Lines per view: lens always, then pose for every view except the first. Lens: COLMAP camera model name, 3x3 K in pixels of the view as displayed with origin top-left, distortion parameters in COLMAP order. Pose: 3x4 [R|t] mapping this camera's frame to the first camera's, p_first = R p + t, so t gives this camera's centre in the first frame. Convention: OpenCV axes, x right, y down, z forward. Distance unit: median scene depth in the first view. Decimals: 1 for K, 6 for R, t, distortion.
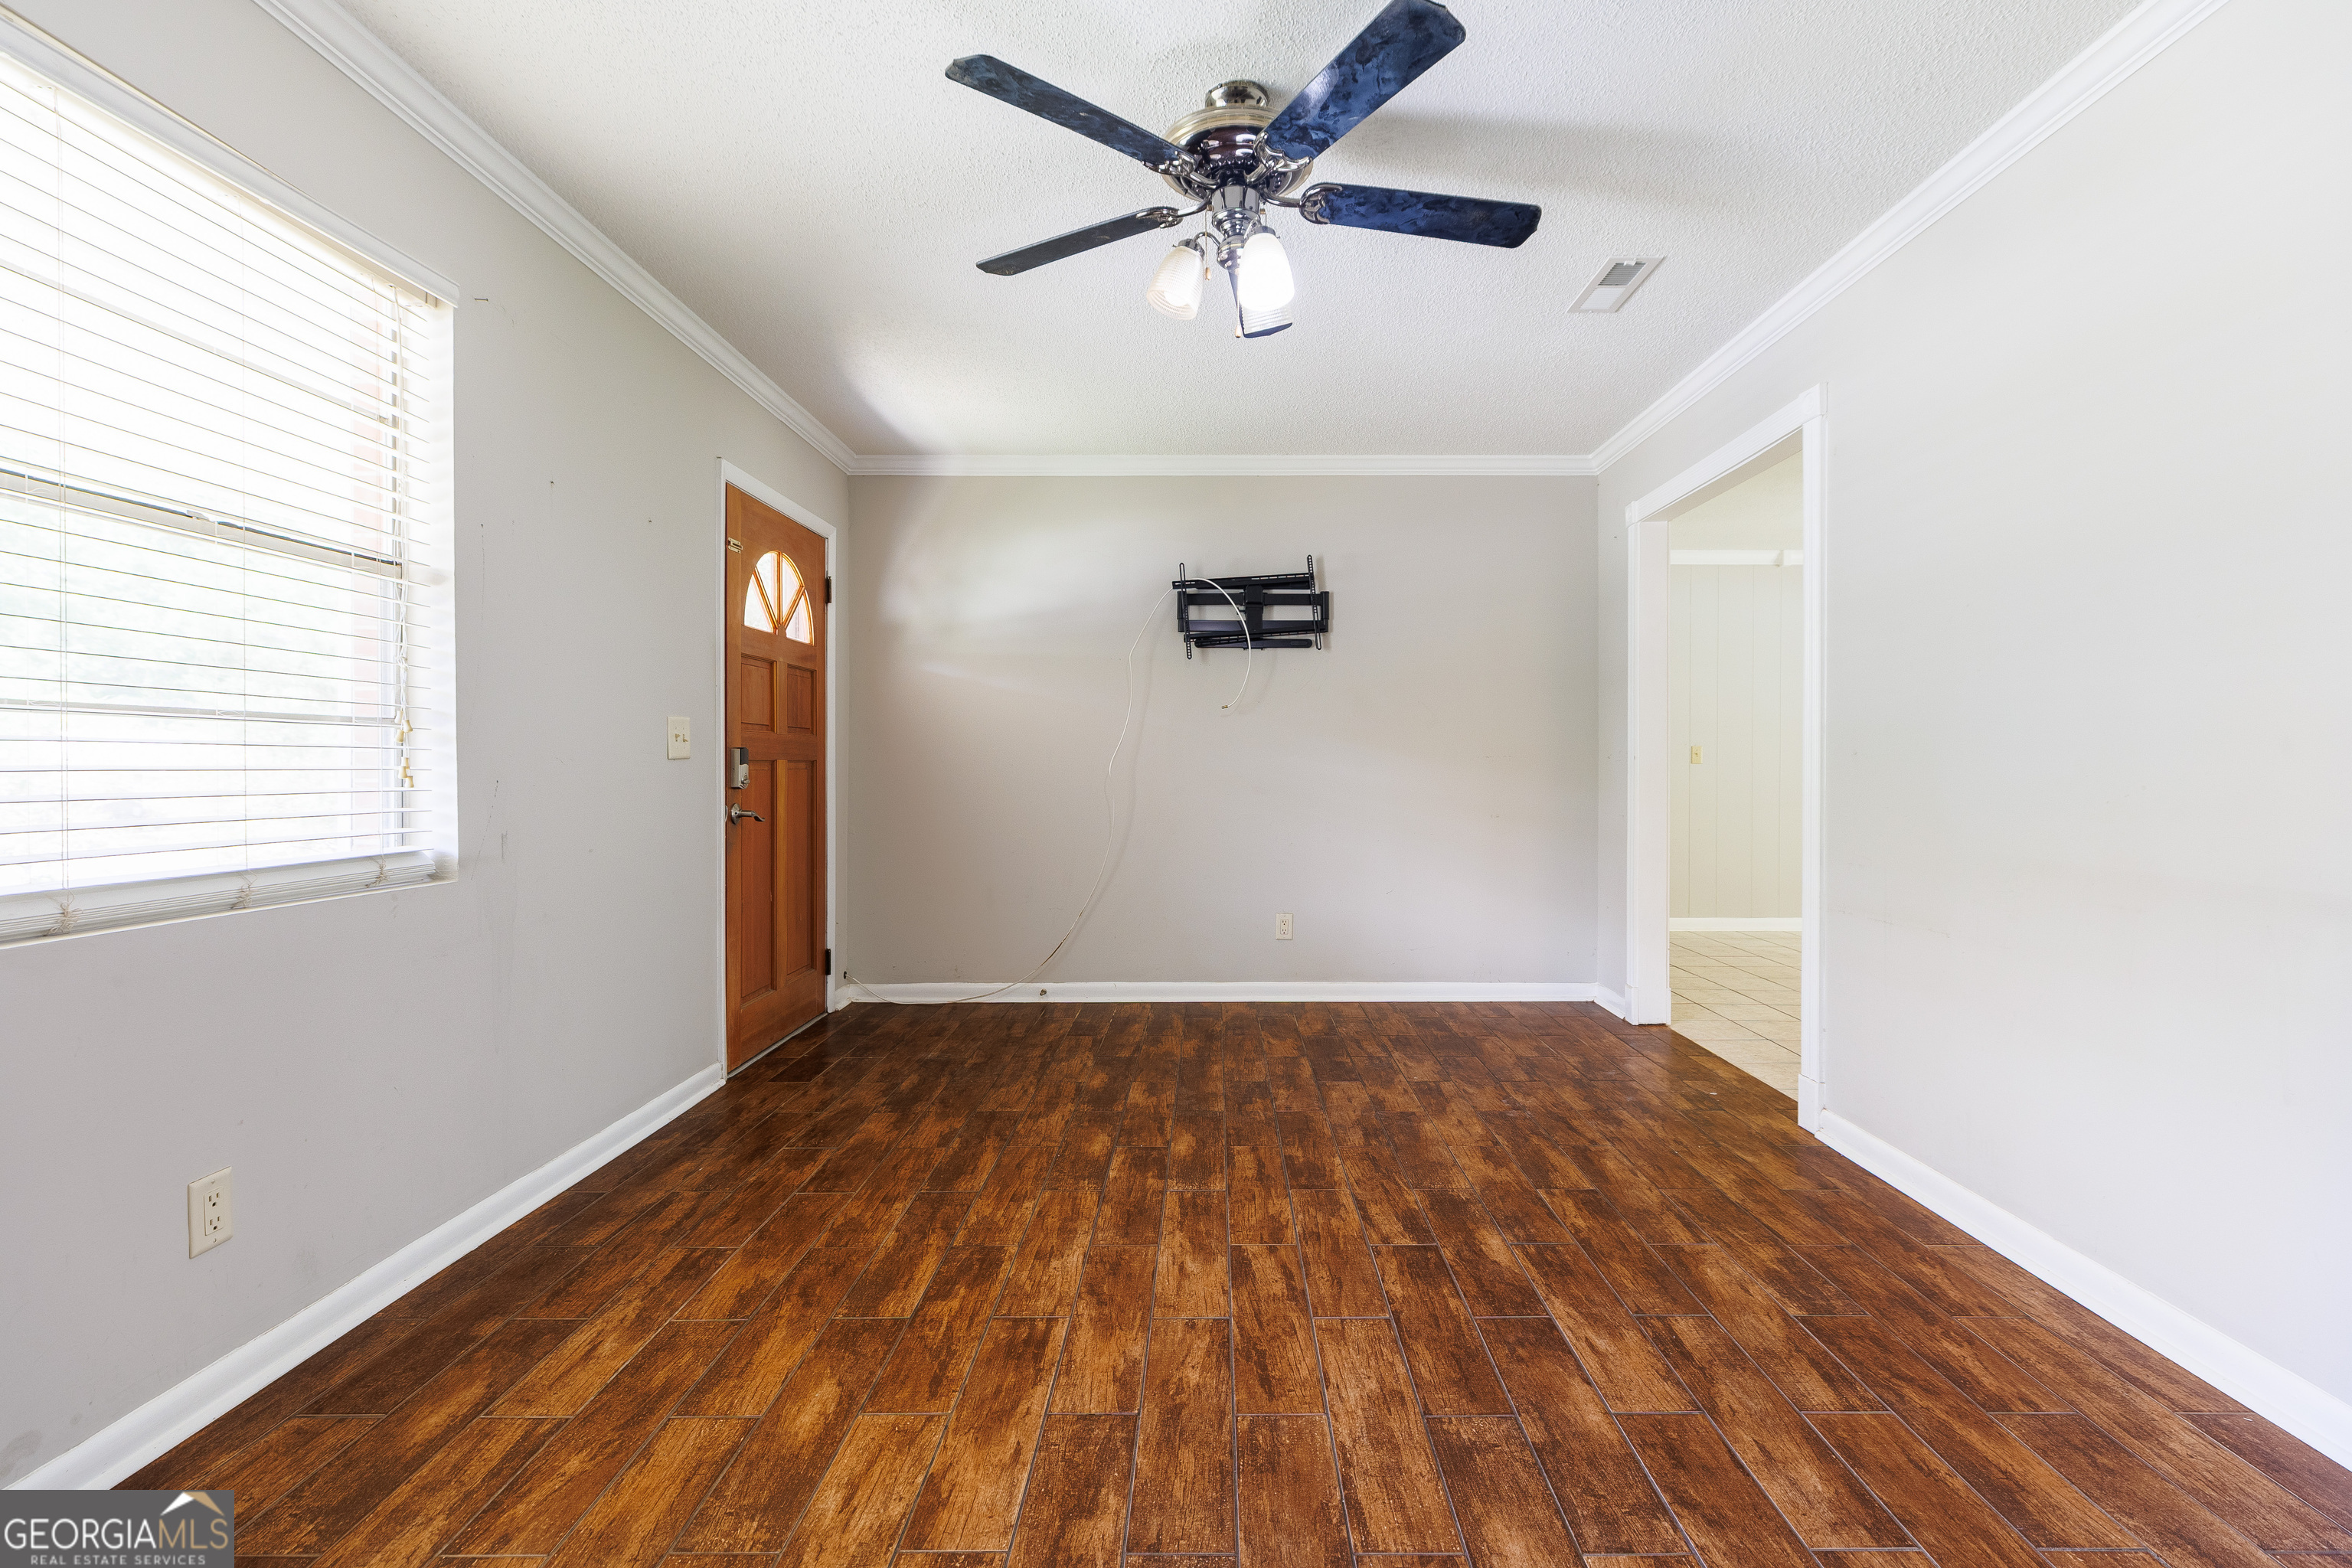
lens RADIAL K [[2172.1, 0, 1170.8], [0, 2172.1, 782.2], [0, 0, 1]] dist [-0.002237, 0.000000]
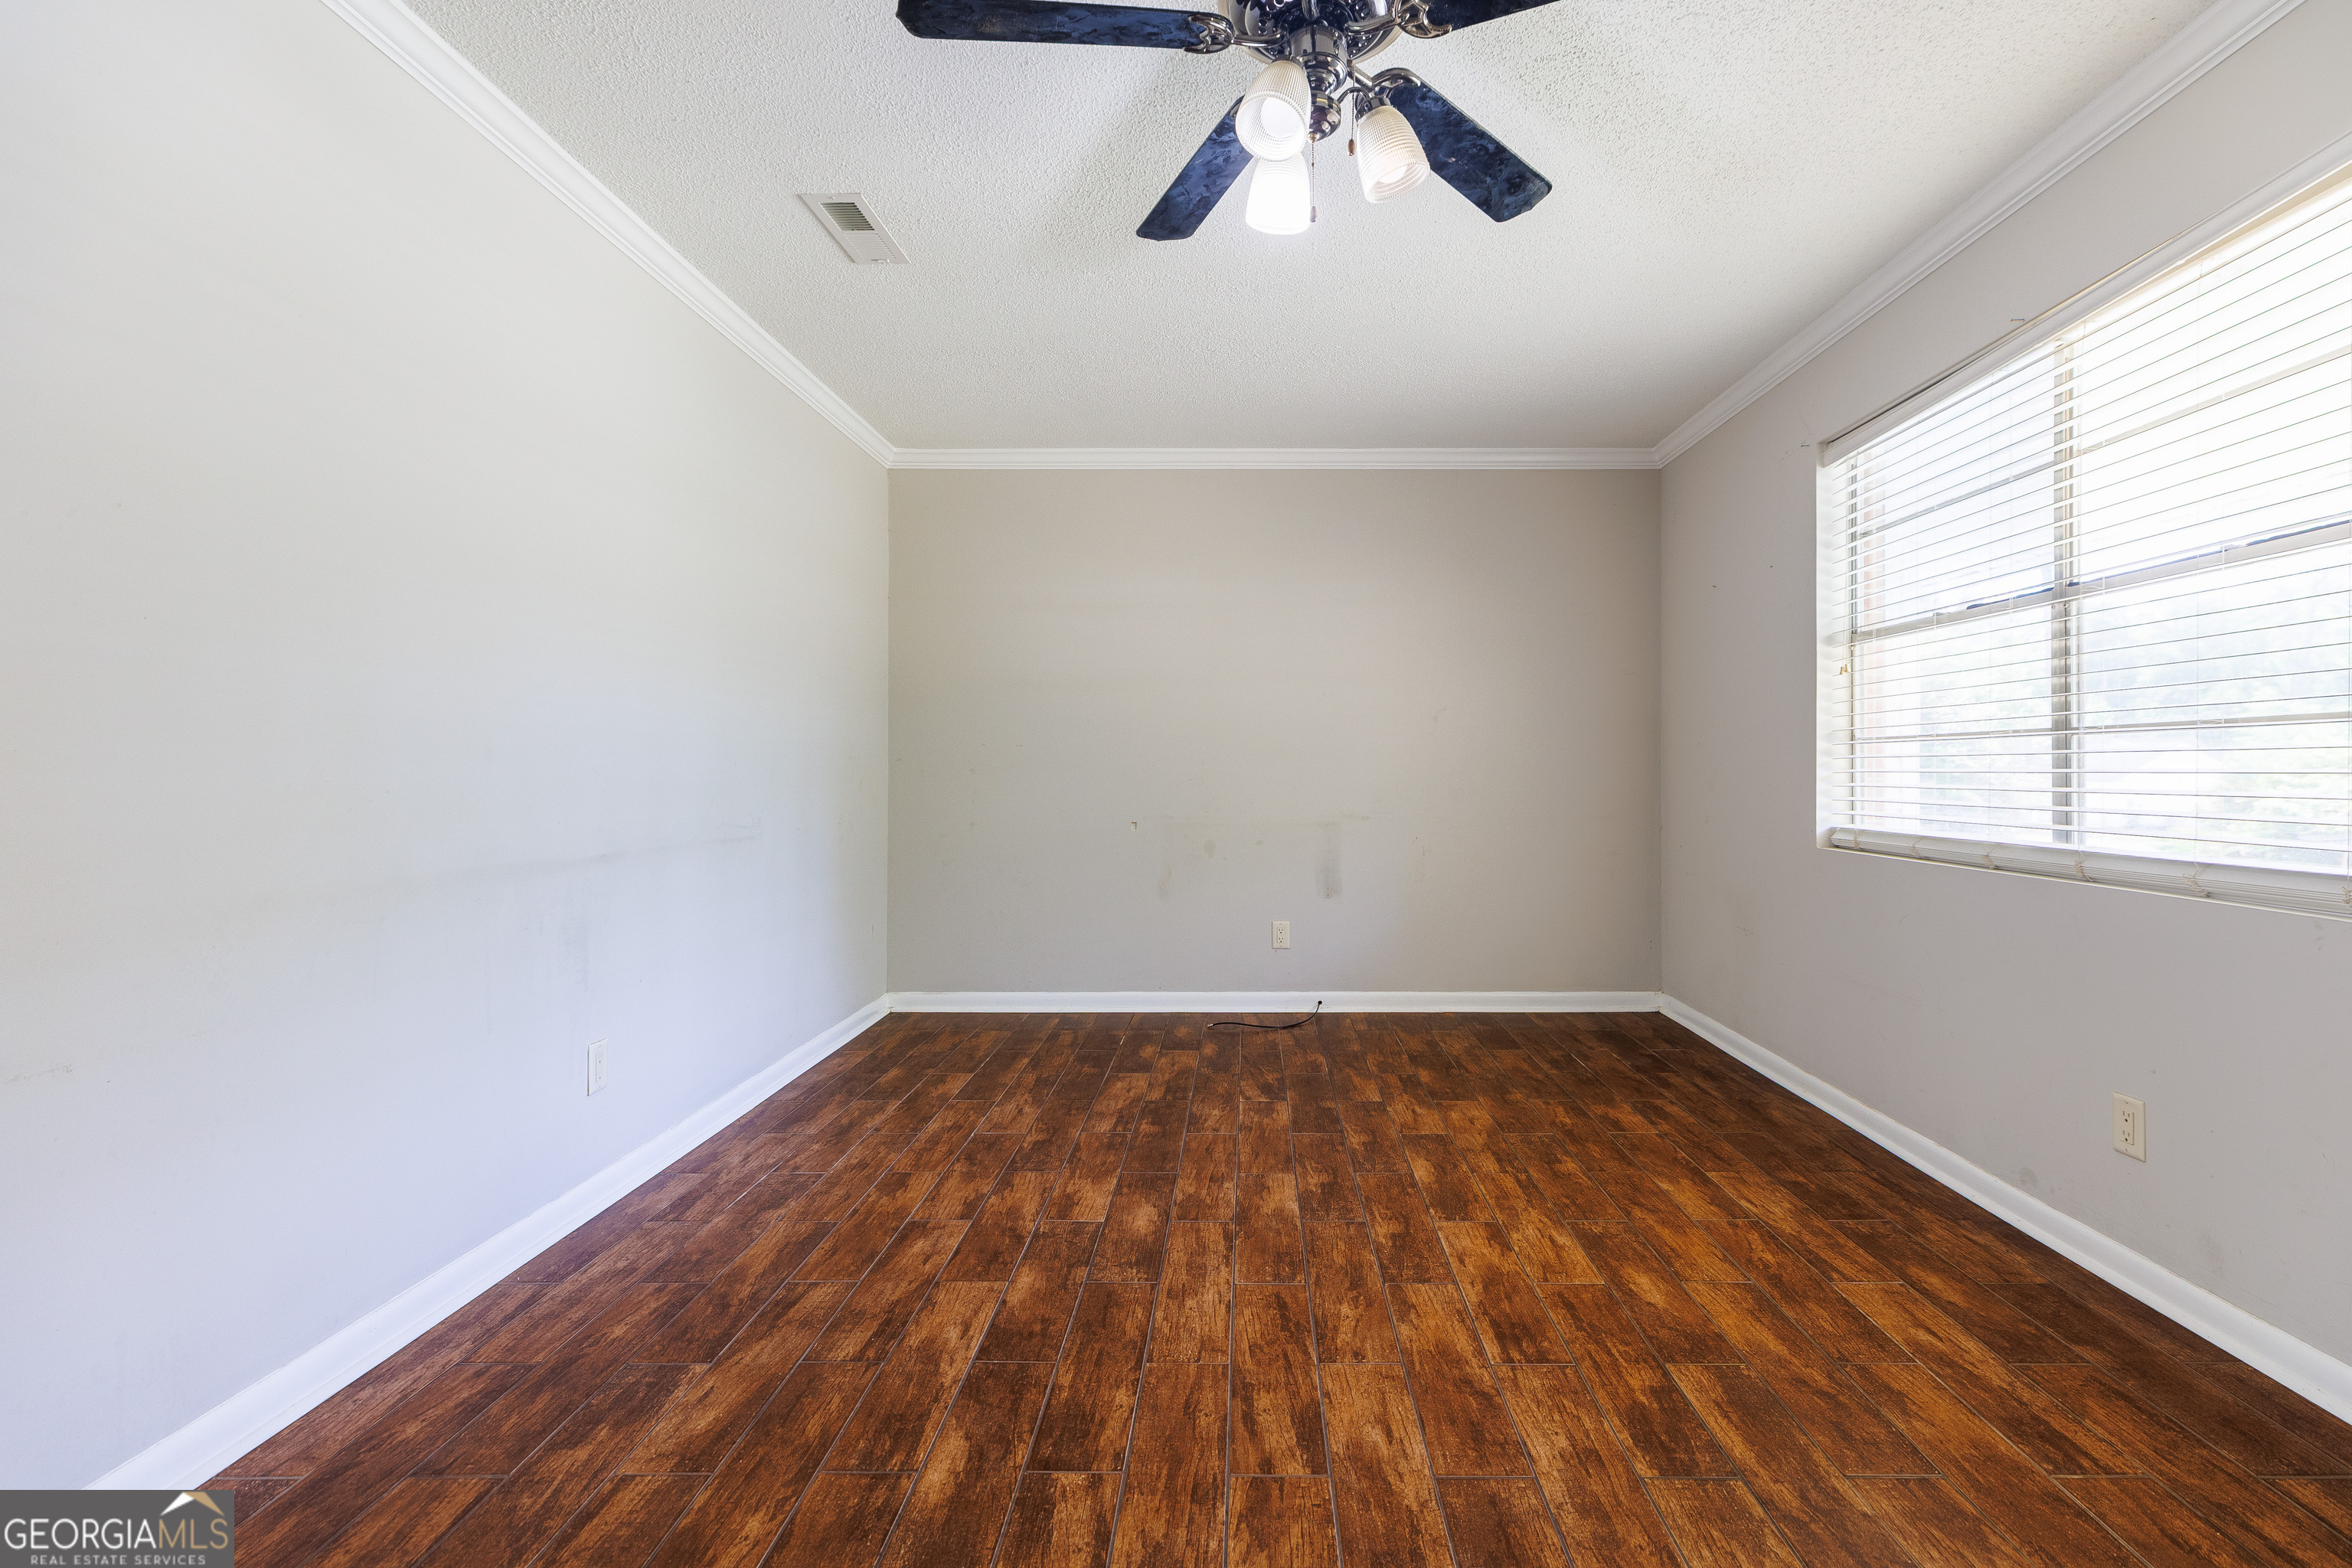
lens RADIAL K [[2172.1, 0, 1182.9], [0, 2172.1, 784.3], [0, 0, 1]] dist [-0.002237, 0.000000]
pose [[-0.999944, 0.001004, 0.010575, 0.078819], [0.001150, 0.999904, 0.013803, -0.014722], [-0.010560, 0.013814, -0.999849, 2.021142]]
